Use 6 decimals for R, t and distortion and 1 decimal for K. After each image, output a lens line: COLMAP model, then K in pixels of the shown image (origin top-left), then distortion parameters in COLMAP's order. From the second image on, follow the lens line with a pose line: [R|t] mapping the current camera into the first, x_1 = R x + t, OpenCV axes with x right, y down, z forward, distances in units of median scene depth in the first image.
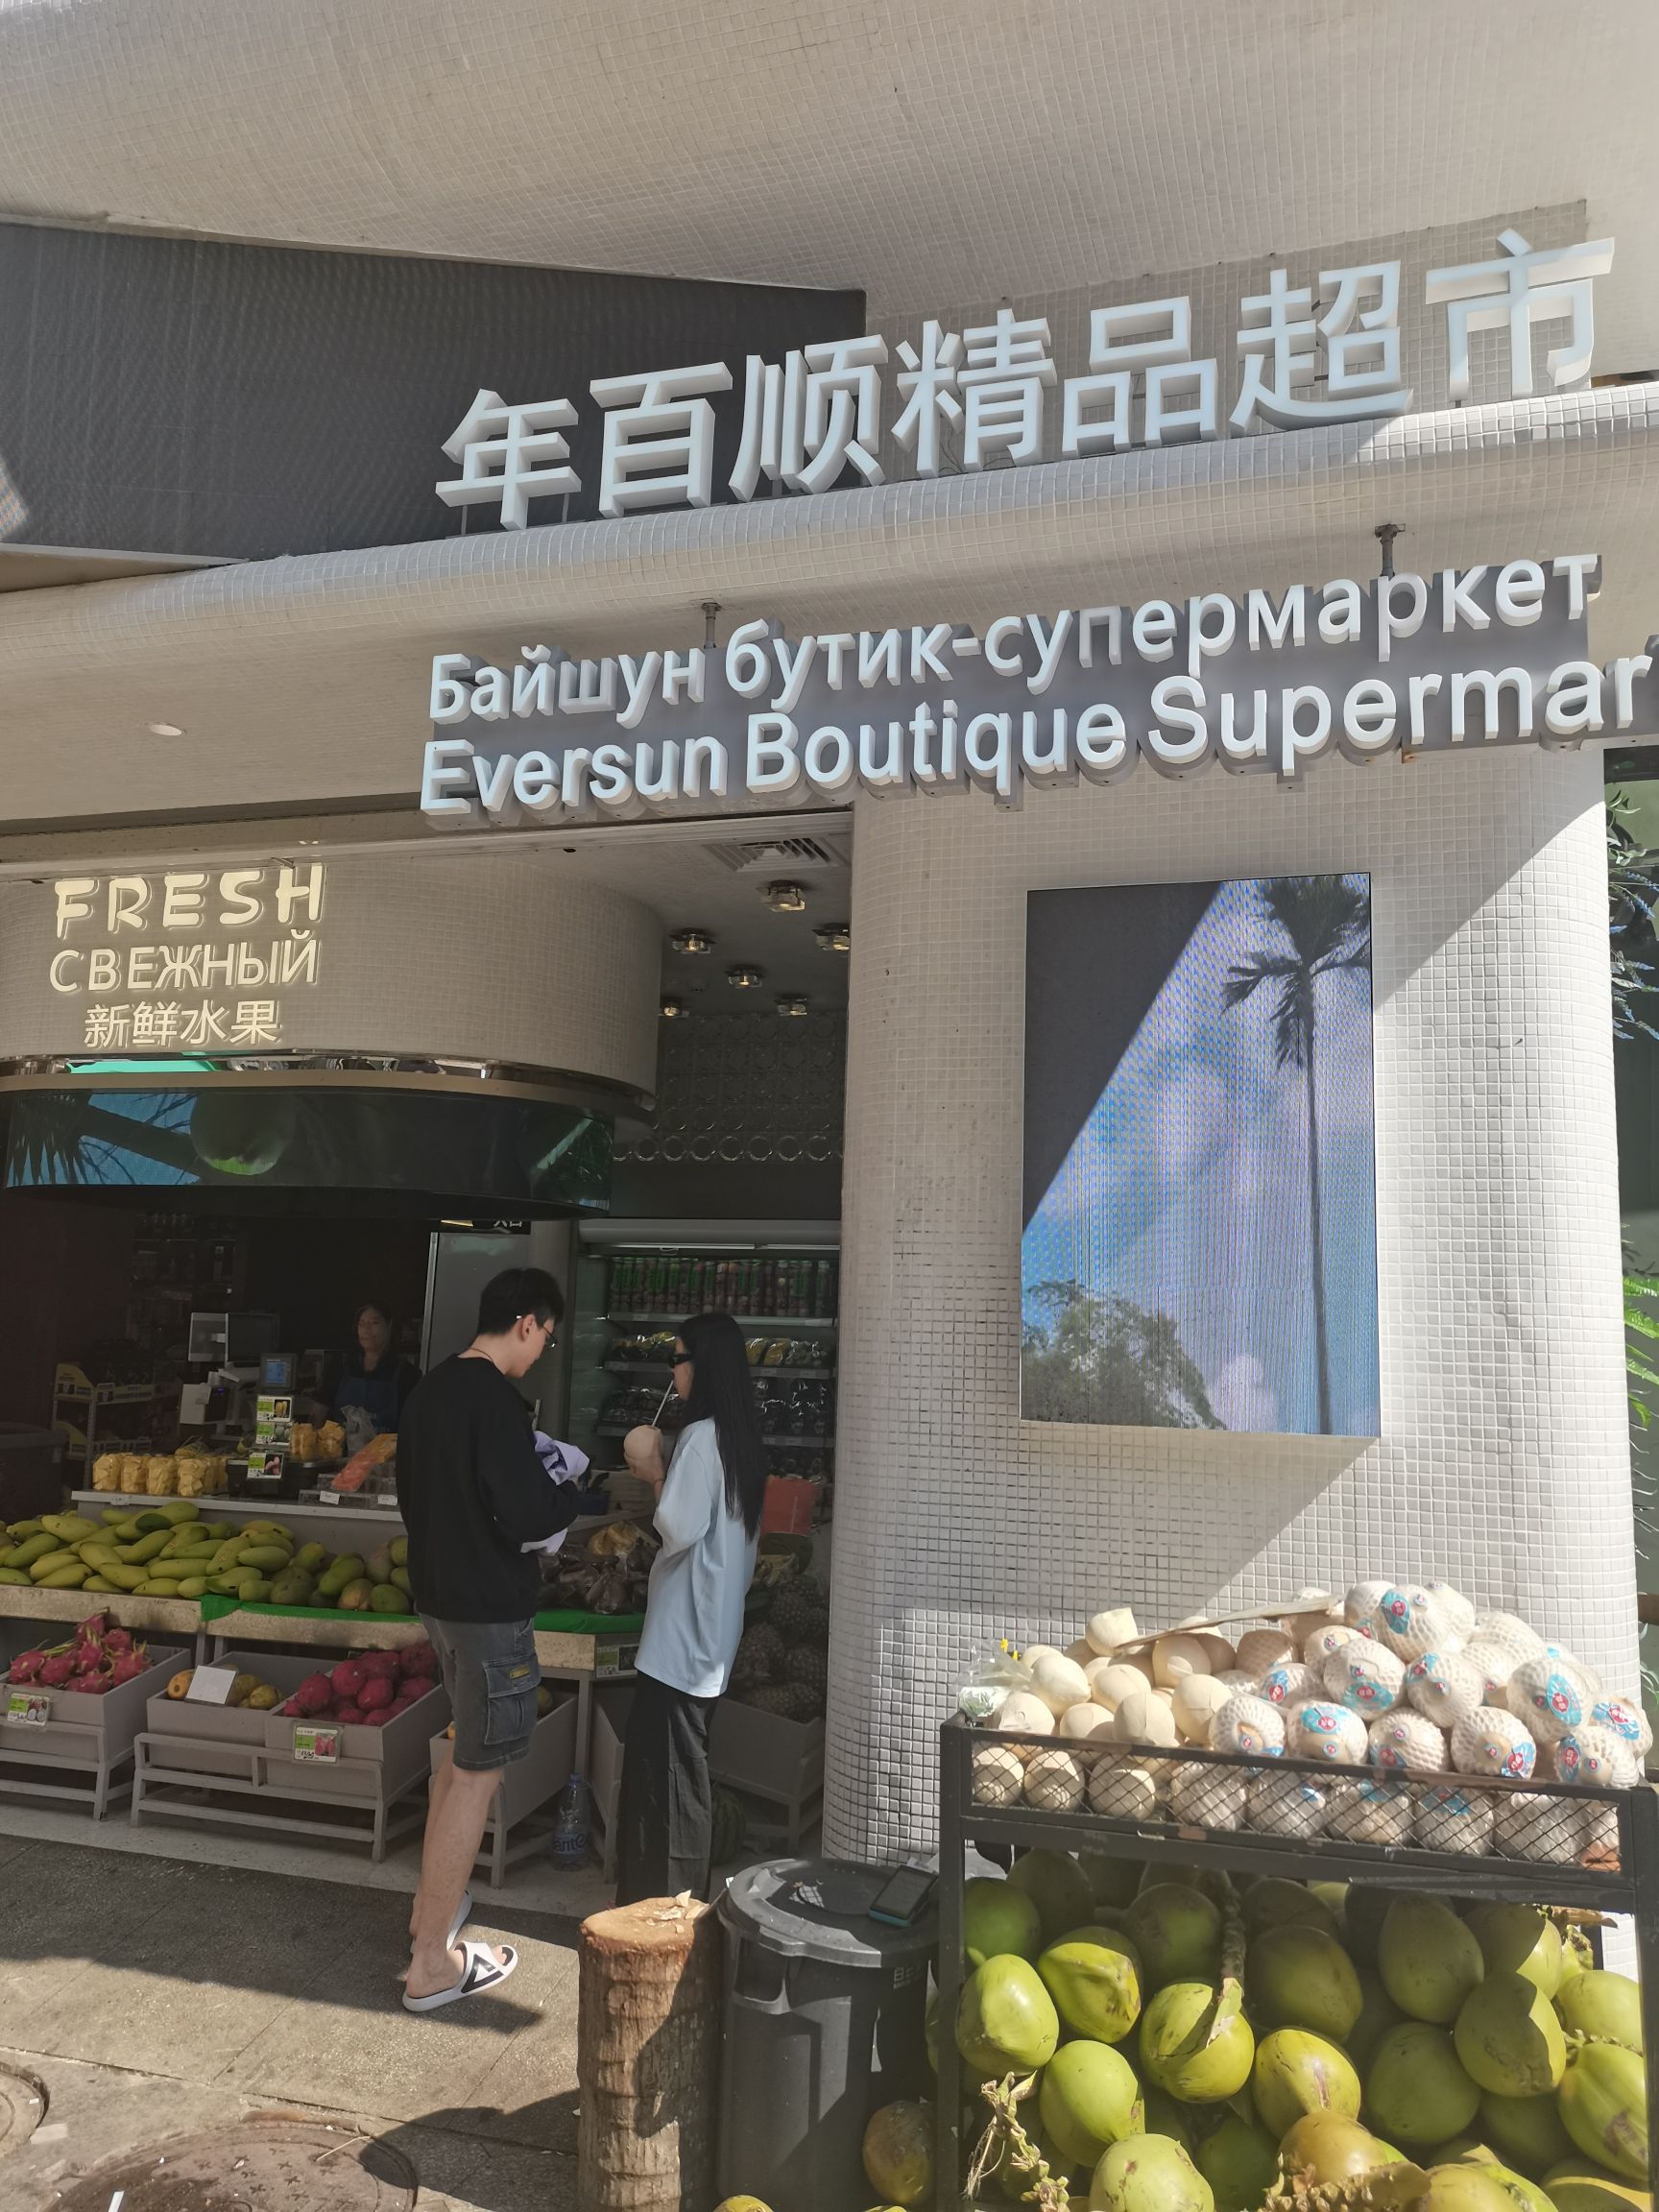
lens RADIAL K [[1644.3, 0, 829.5], [0, 1644.3, 1106.0], [0, 0, 1]] dist [0.030534, -0.000496]
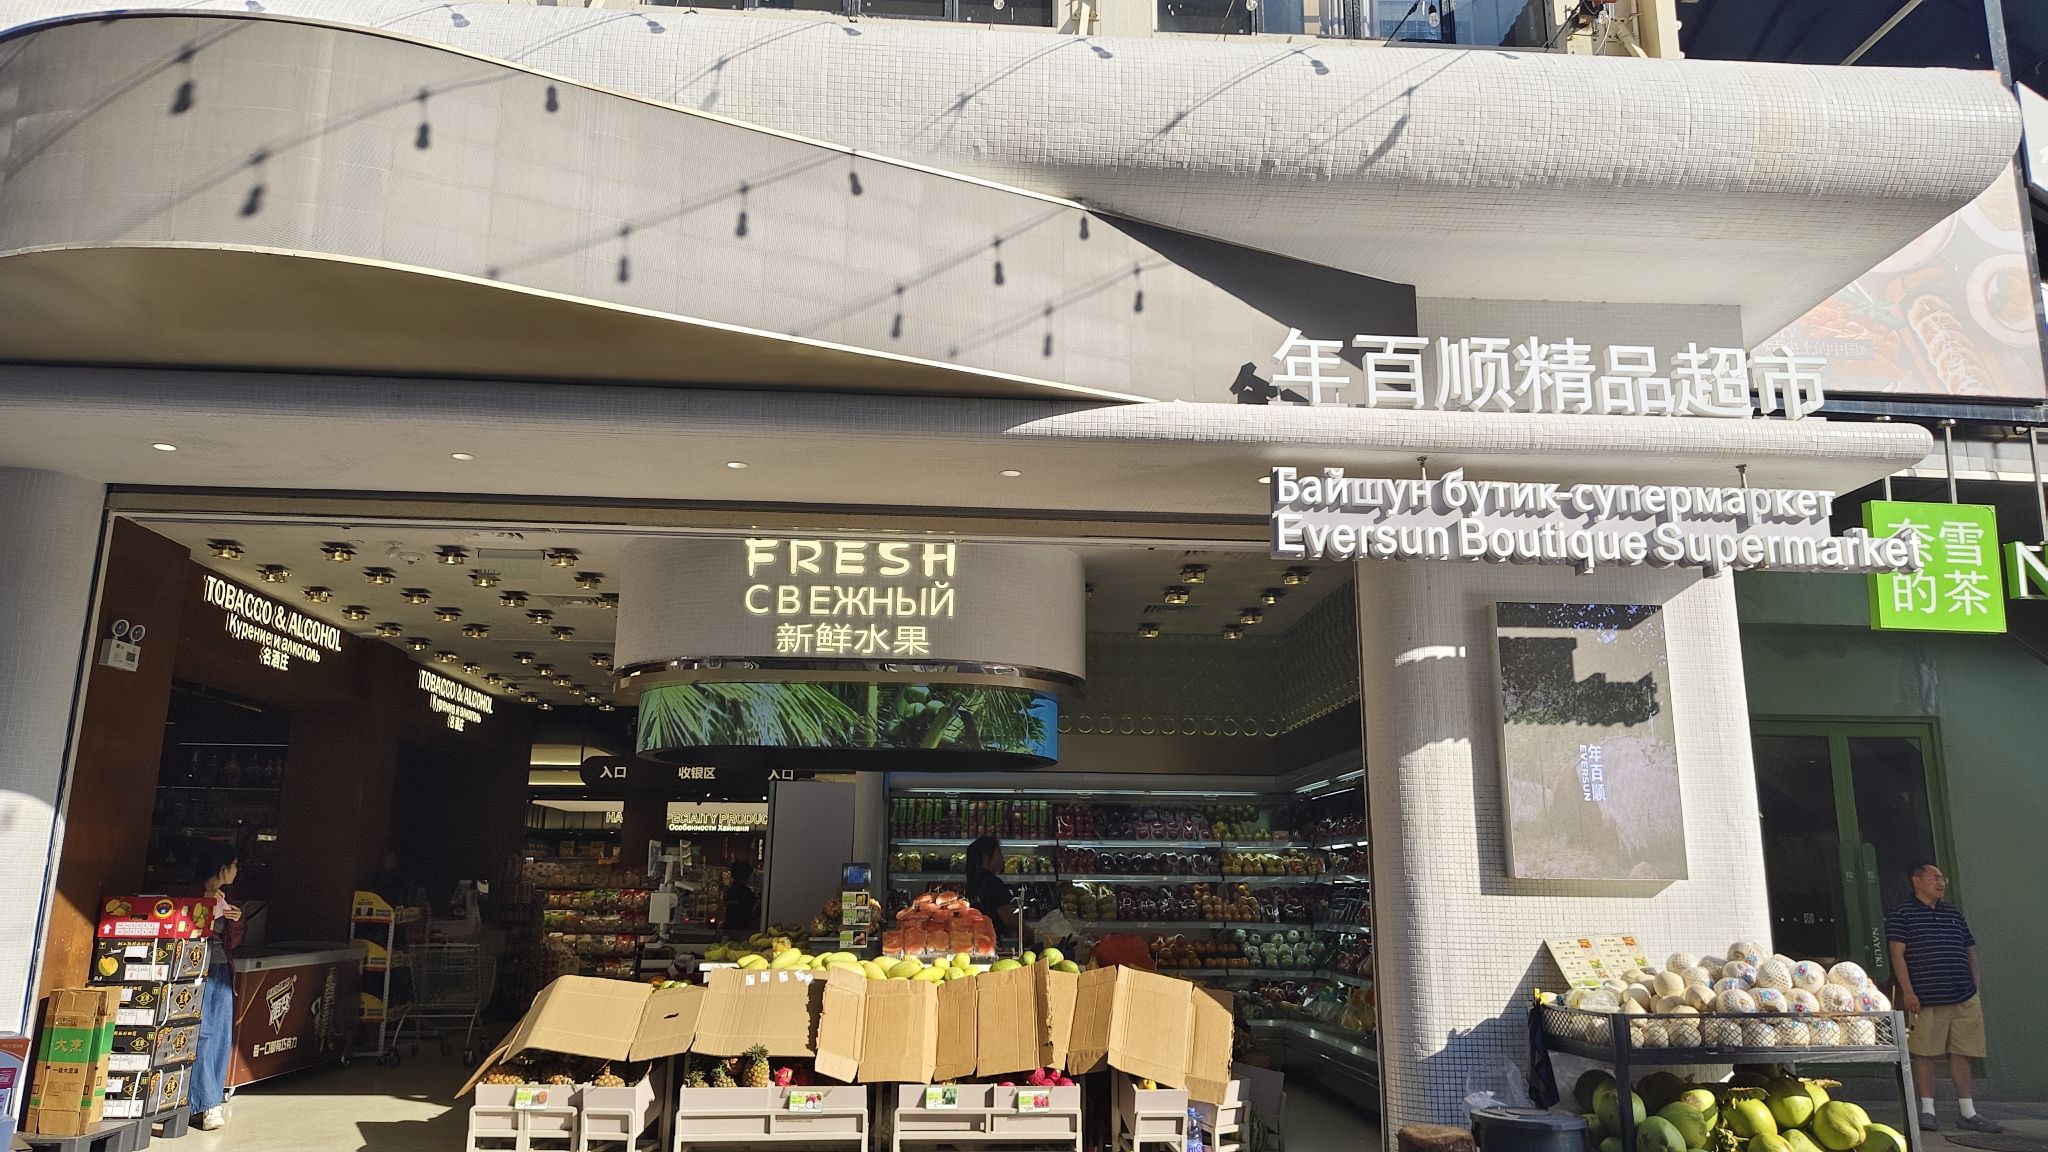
lens RADIAL K [[1354.5, 0, 1024.0], [0, 1354.5, 576.0], [0, 0, 1]] dist [0.030328, 0.001293]
pose [[0.936753, 0.055186, 0.345614, -1.018825], [-0.028317, 0.996204, -0.082319, -0.014122], [-0.348845, 0.067326, 0.934759, -0.325745]]
